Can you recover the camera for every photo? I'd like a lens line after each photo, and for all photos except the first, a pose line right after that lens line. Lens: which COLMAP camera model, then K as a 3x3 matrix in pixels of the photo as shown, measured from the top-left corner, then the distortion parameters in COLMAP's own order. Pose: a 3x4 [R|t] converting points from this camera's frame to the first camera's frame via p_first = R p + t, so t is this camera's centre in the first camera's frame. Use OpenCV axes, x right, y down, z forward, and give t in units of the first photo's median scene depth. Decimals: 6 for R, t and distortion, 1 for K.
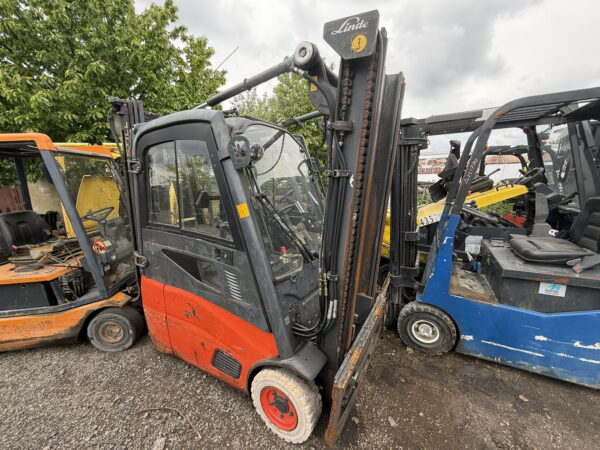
lens RADIAL K [[242.2, 0, 298.7], [0, 242.2, 224.6], [0, 0, 1]] dist [0.001613, -0.000220]
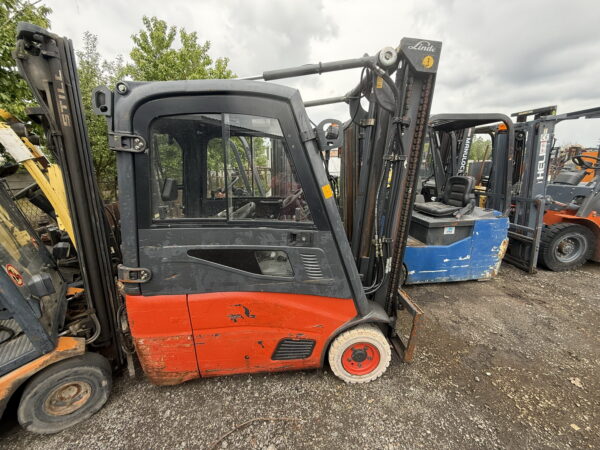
lens RADIAL K [[242.2, 0, 297.7], [0, 242.2, 224.5], [0, 0, 1]] dist [0.001613, -0.000220]
pose [[0.830706, -0.122781, 0.543004, -0.748428], [0.102610, 0.992434, 0.067426, 0.000074], [-0.547174, -0.000294, 0.837019, 0.154070]]
